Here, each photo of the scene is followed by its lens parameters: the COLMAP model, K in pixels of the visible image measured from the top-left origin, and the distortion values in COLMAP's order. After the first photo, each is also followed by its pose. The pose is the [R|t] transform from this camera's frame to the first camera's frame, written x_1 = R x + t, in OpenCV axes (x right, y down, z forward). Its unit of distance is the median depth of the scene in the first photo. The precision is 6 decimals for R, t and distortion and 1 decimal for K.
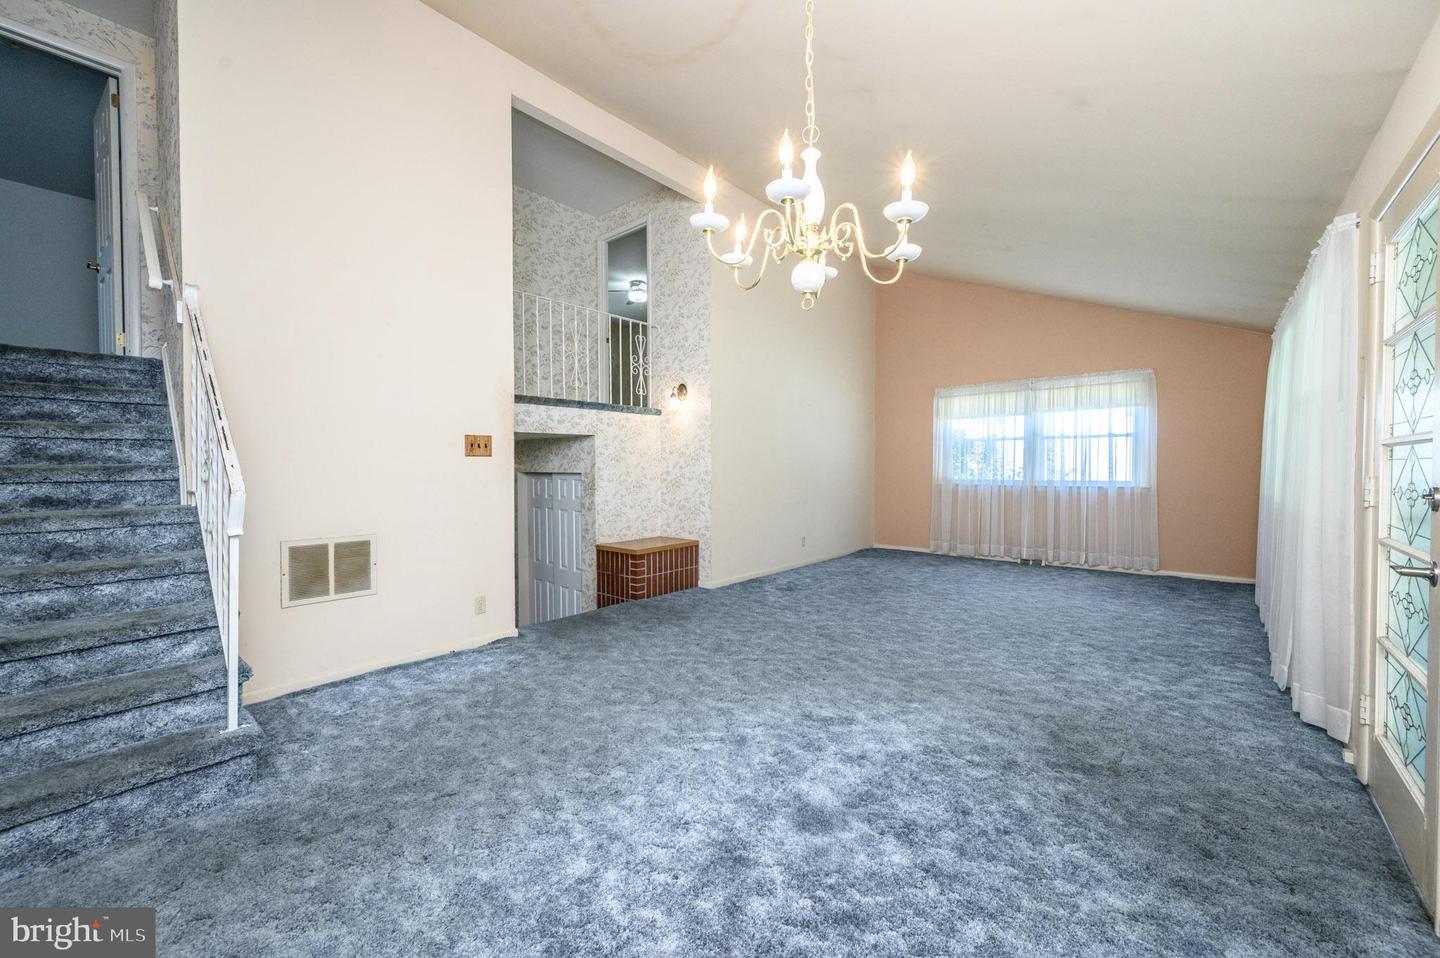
lens RADIAL K [[564.7, 0, 720.2], [0, 564.7, 482.9], [0, 0, 1]] dist [0.000205, 0.000062]
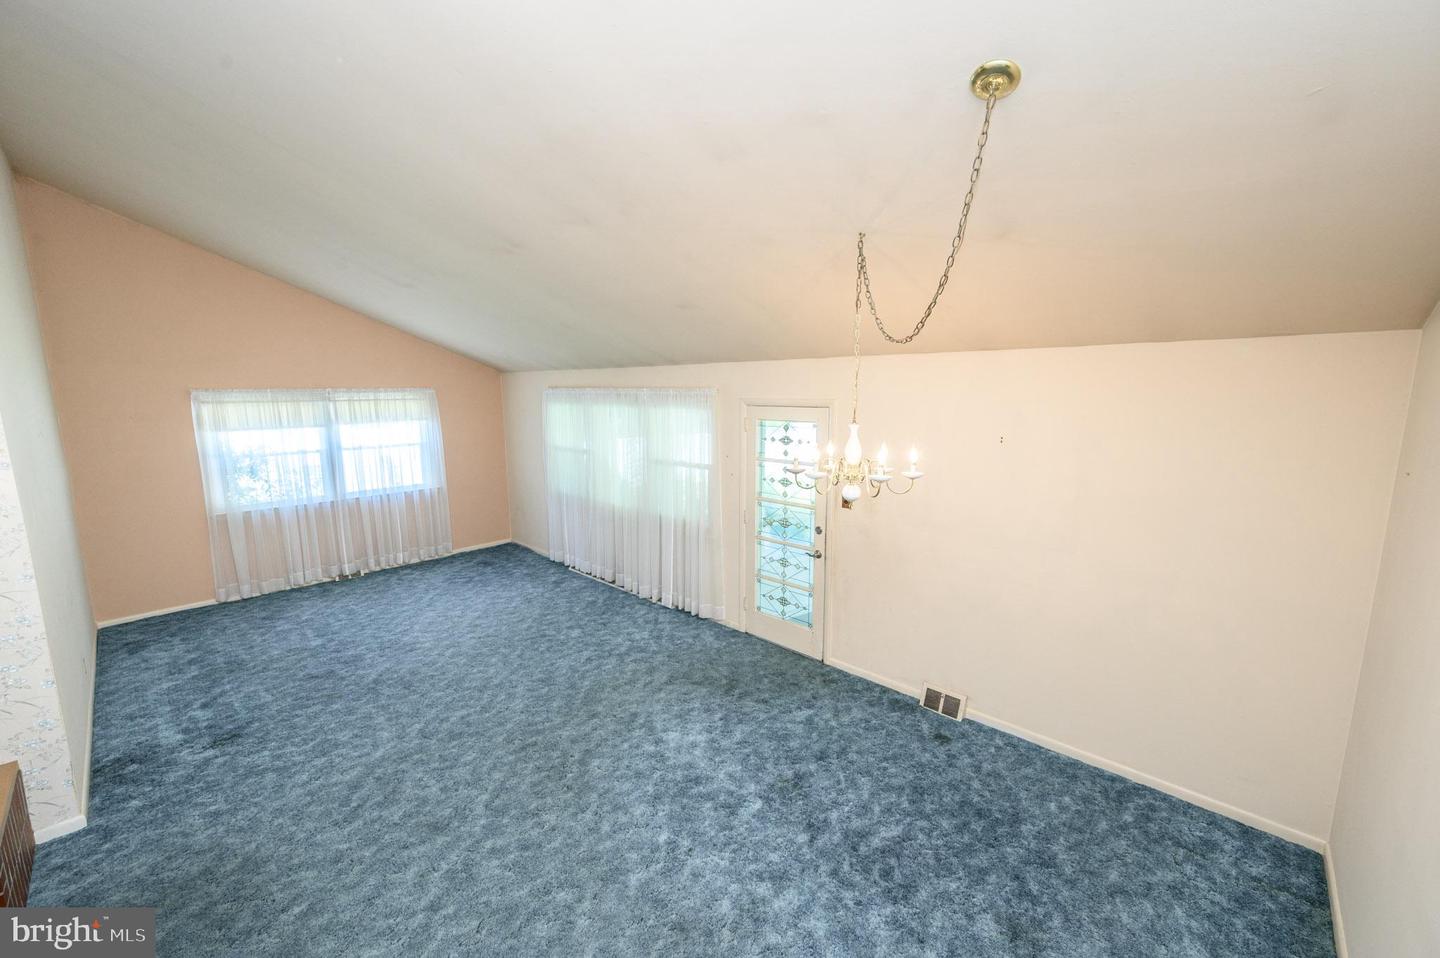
lens RADIAL K [[564.7, 0, 718.9], [0, 564.7, 481.9], [0, 0, 1]] dist [0.000205, 0.000062]
pose [[0.045216, -0.158788, 0.986277, -0.577599], [0.030402, 0.987048, 0.157518, -0.246302], [-0.998514, 0.022863, 0.049458, 0.470772]]
